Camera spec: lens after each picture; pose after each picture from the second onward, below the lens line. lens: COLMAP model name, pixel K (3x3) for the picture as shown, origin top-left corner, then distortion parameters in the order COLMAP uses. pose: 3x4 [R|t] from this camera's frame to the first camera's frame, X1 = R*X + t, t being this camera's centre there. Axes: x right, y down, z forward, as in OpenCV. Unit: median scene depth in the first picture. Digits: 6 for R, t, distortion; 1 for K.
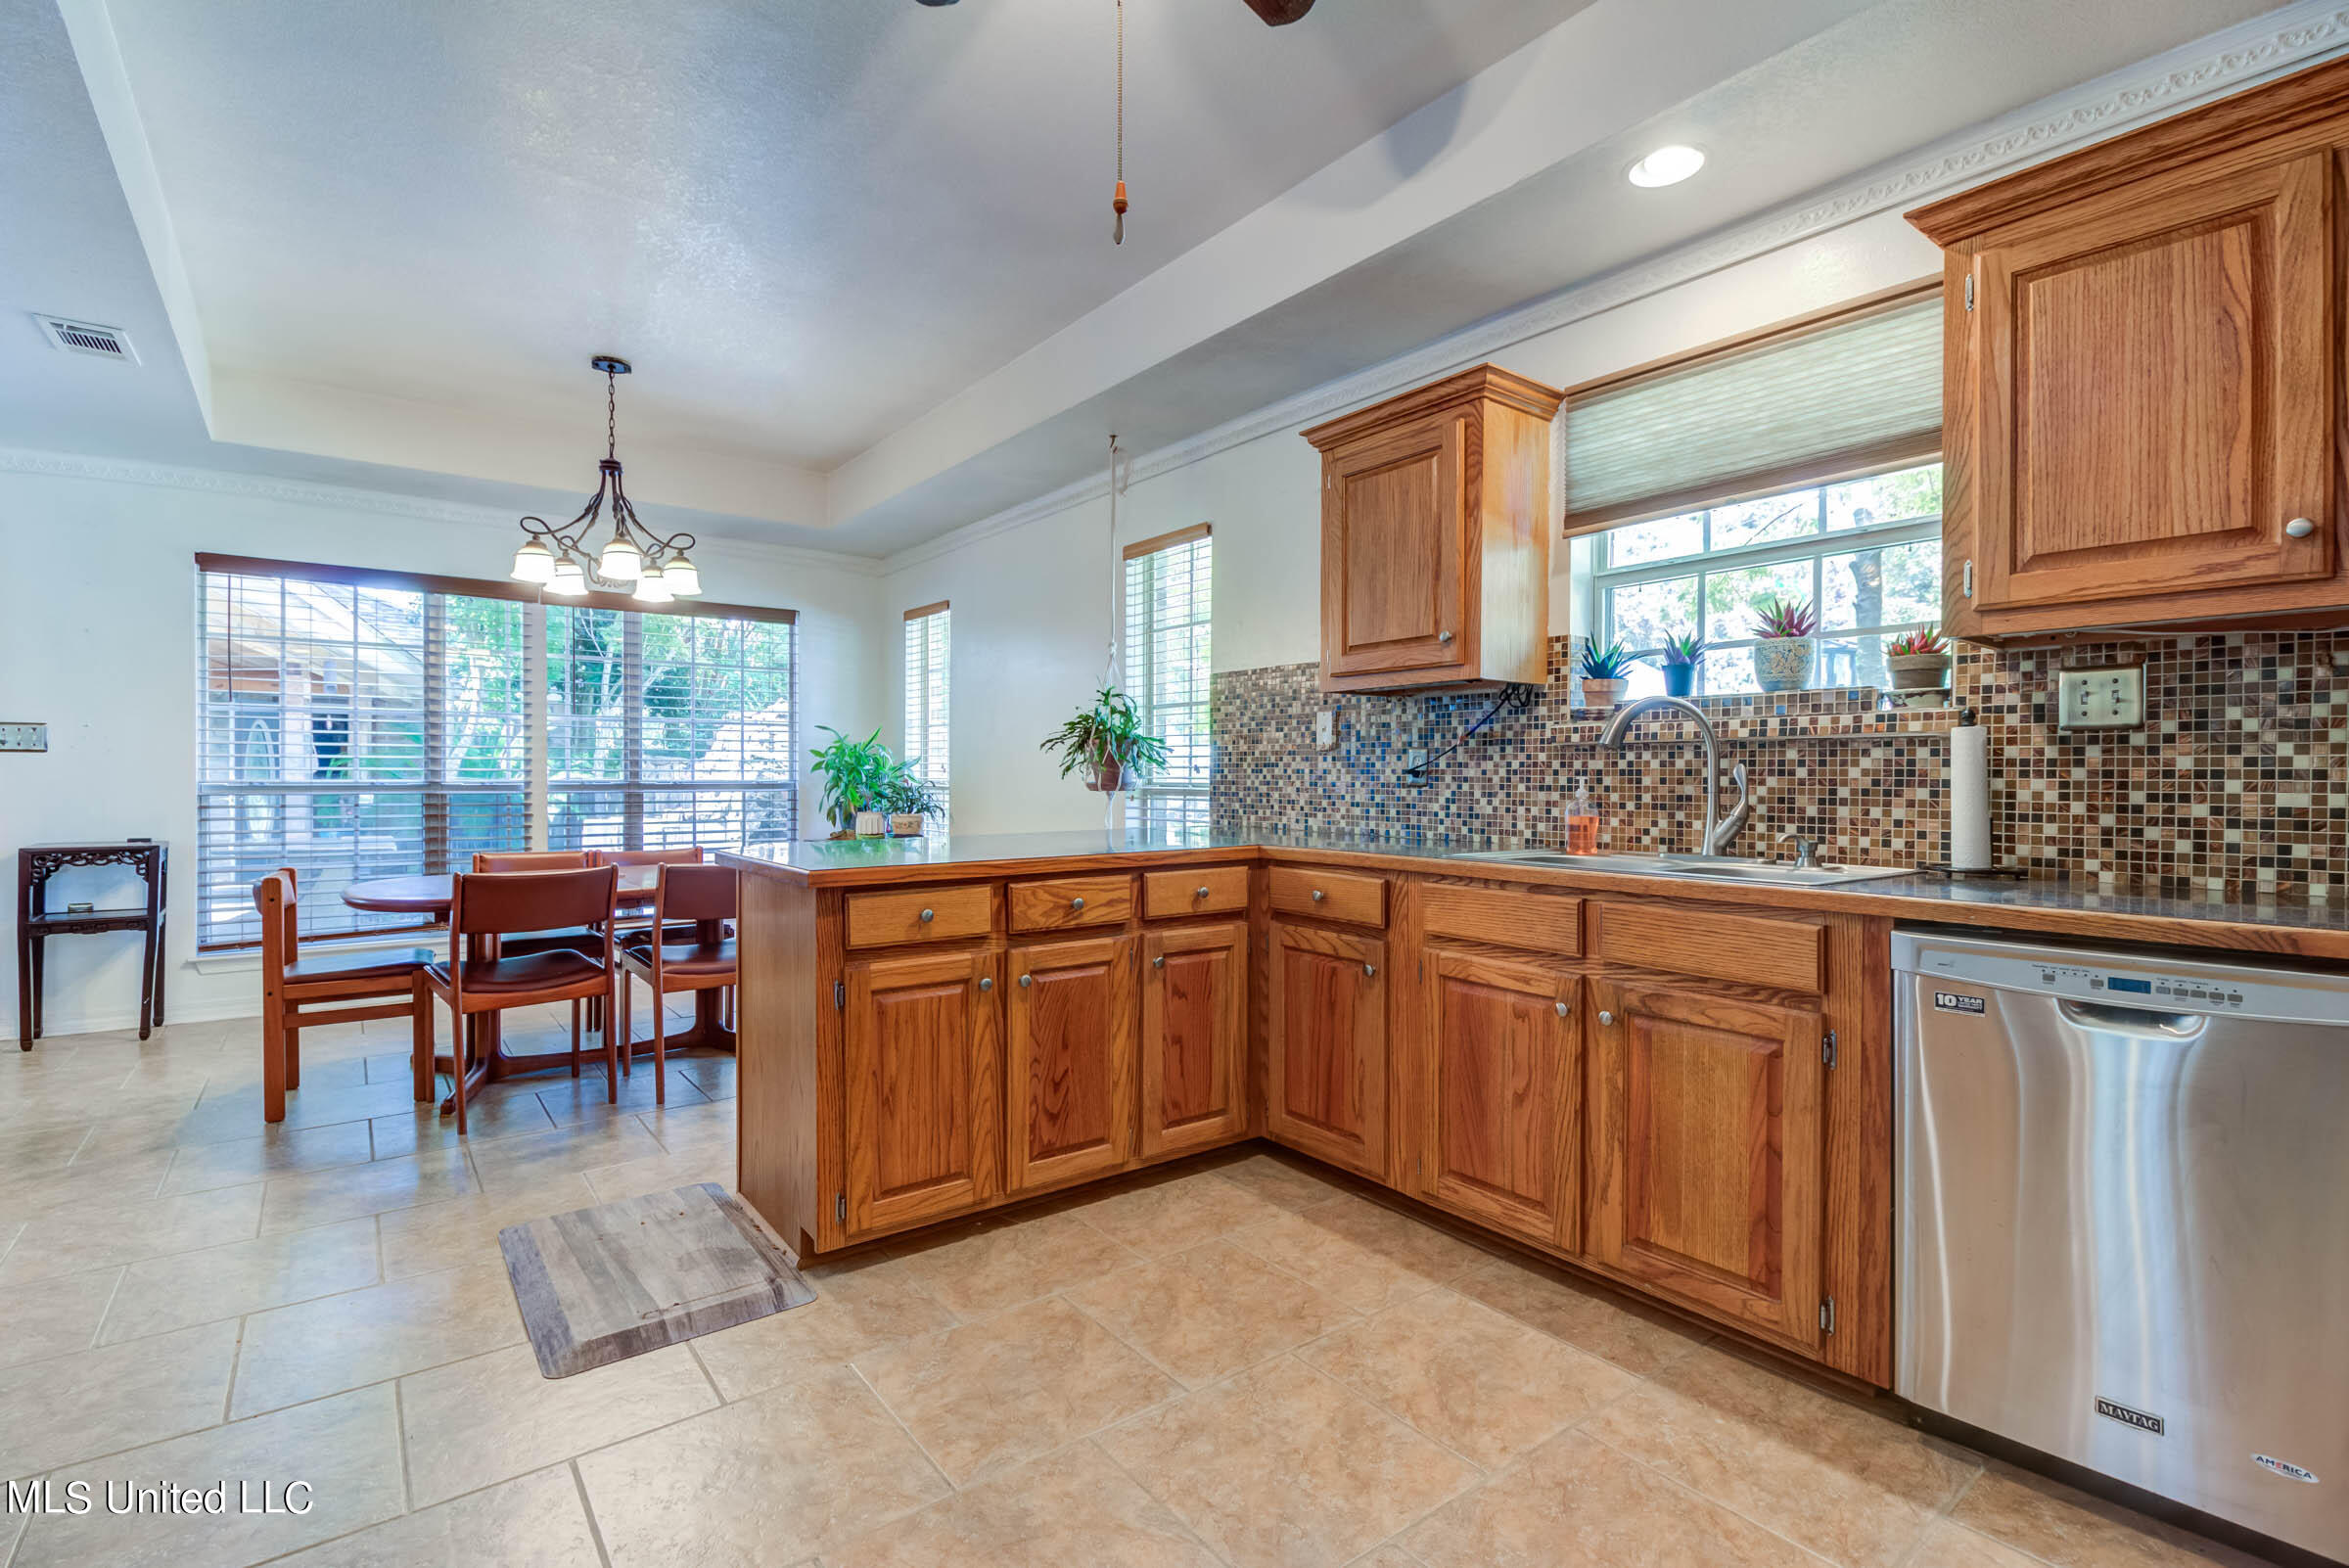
lens RADIAL K [[1077.6, 0, 1160.9], [0, 1077.6, 775.7], [0, 0, 1]] dist [0.002578, -0.000384]
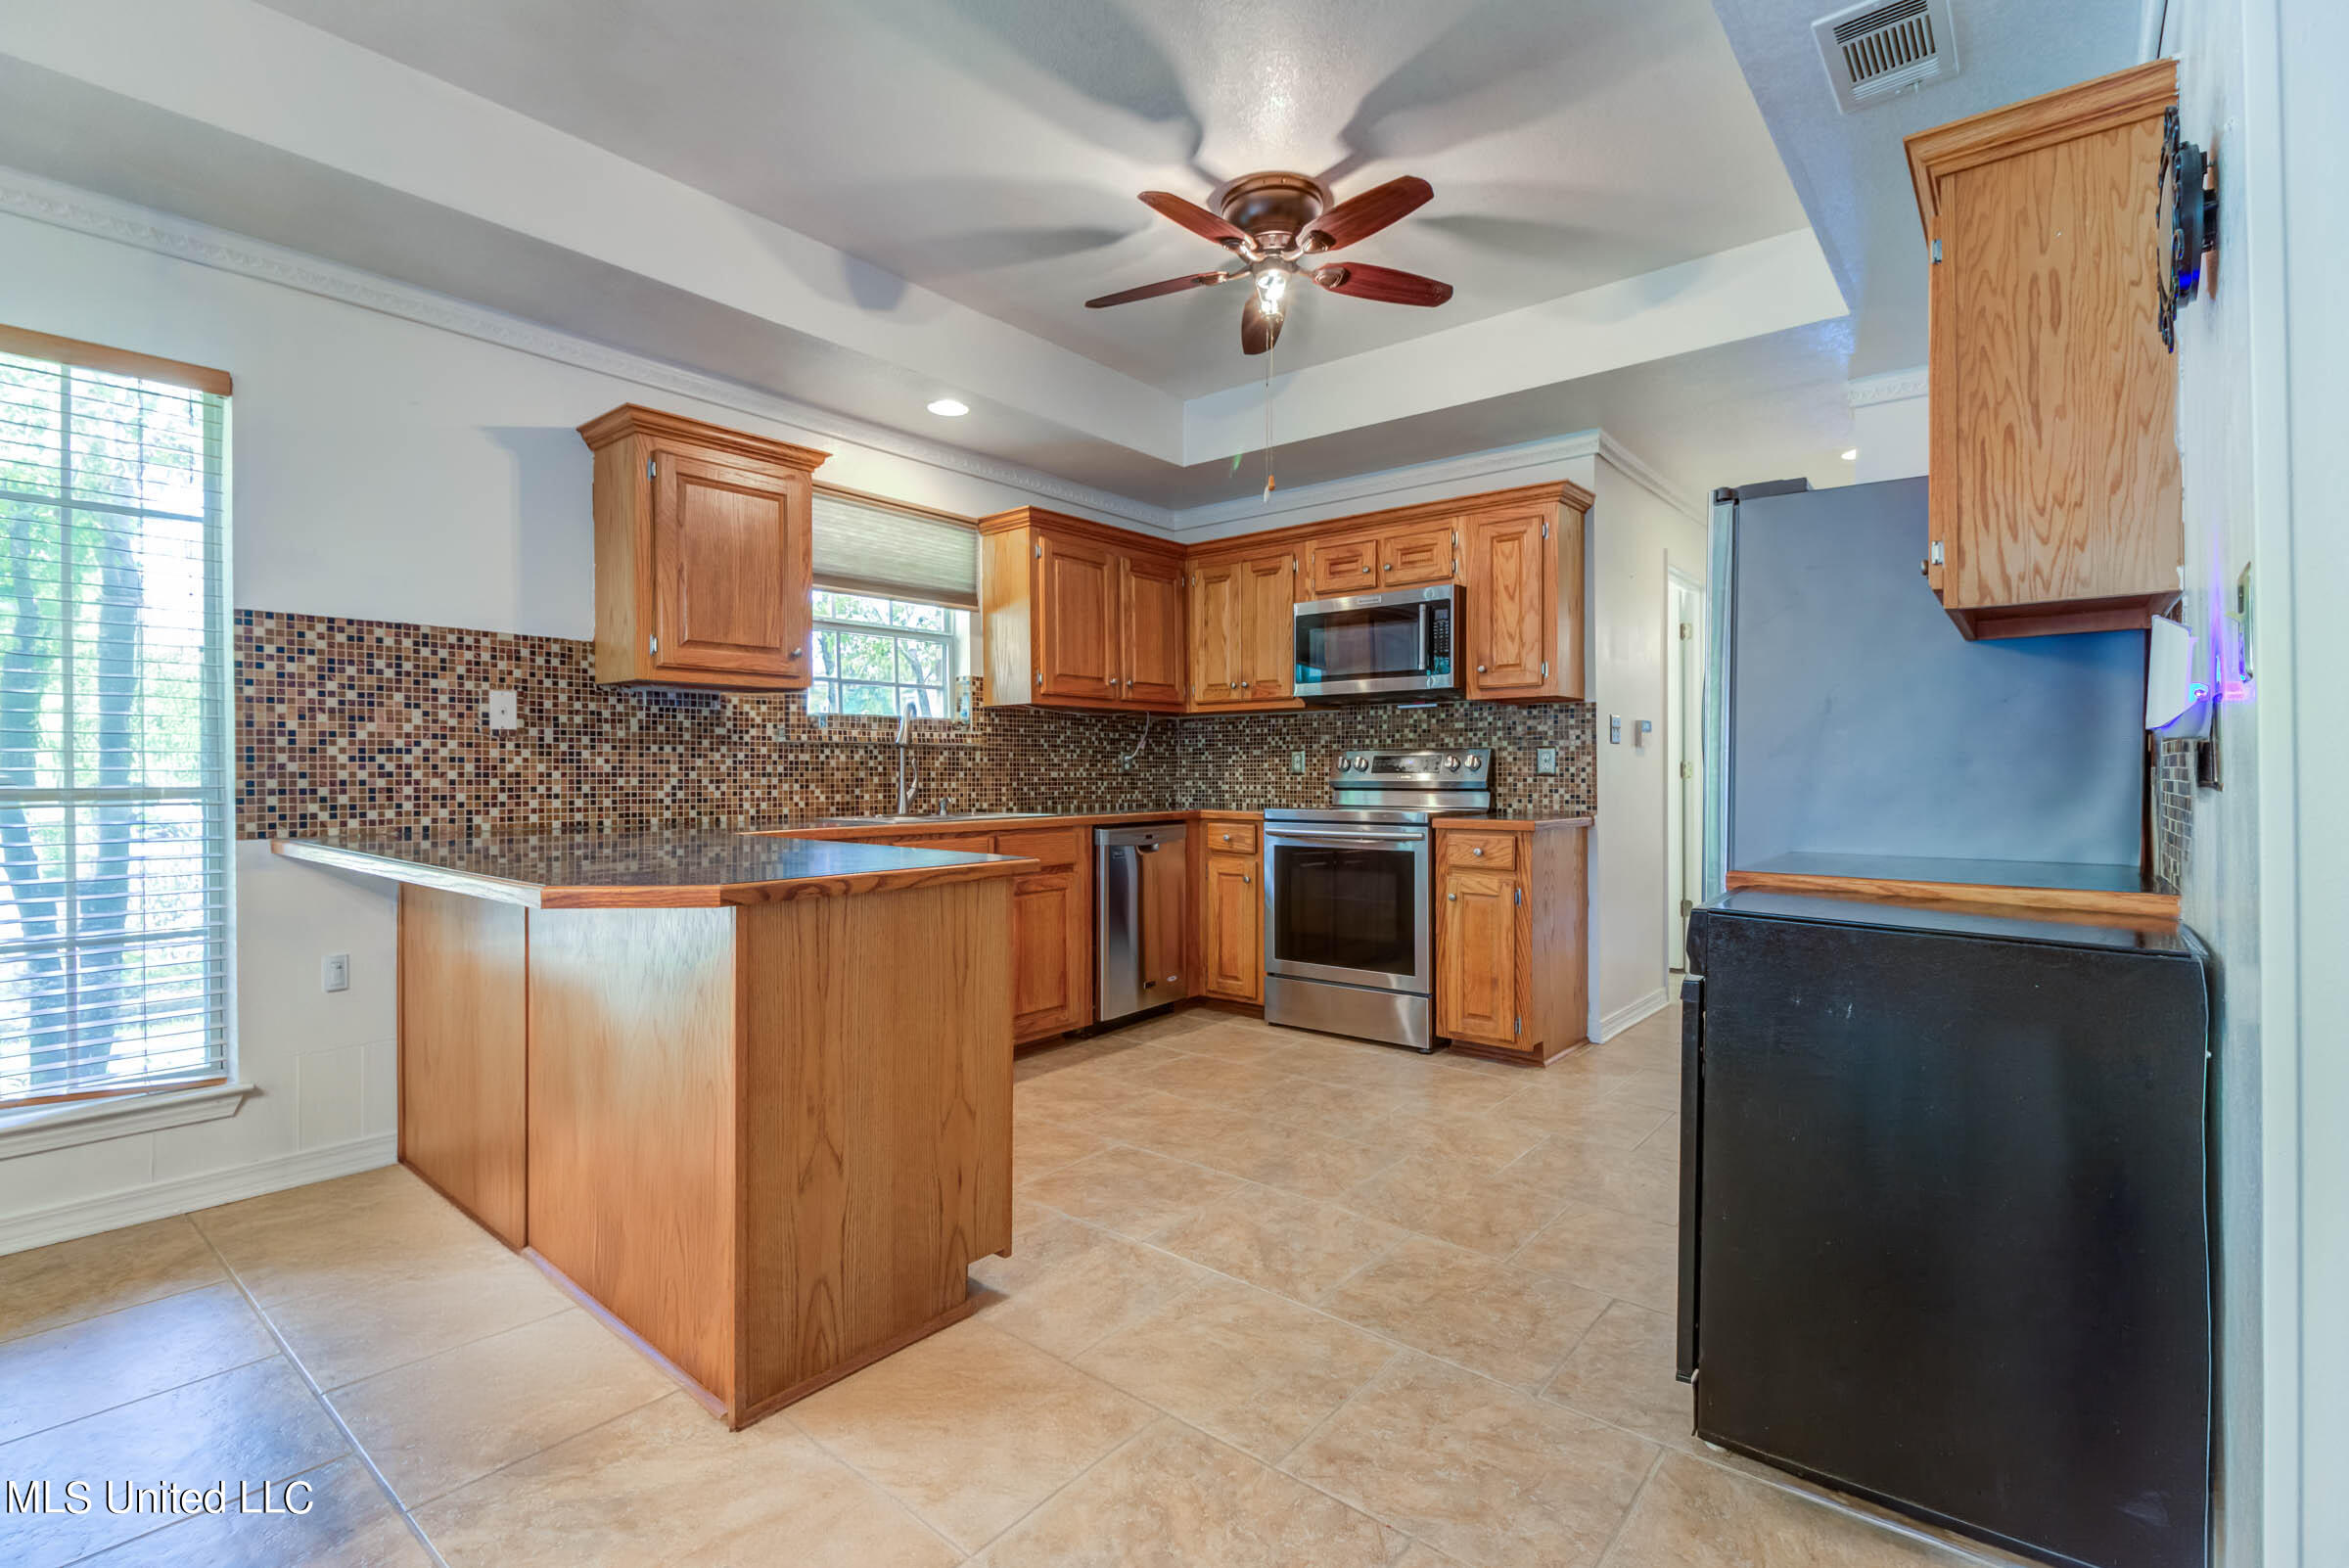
lens RADIAL K [[1077.6, 0, 1161.0], [0, 1077.6, 775.4], [0, 0, 1]] dist [0.002578, -0.000384]
pose [[-0.230415, -0.016832, 0.972947, -0.957046], [-0.008297, 0.999848, 0.015332, -0.011018], [-0.973057, -0.004540, -0.230519, 0.804221]]
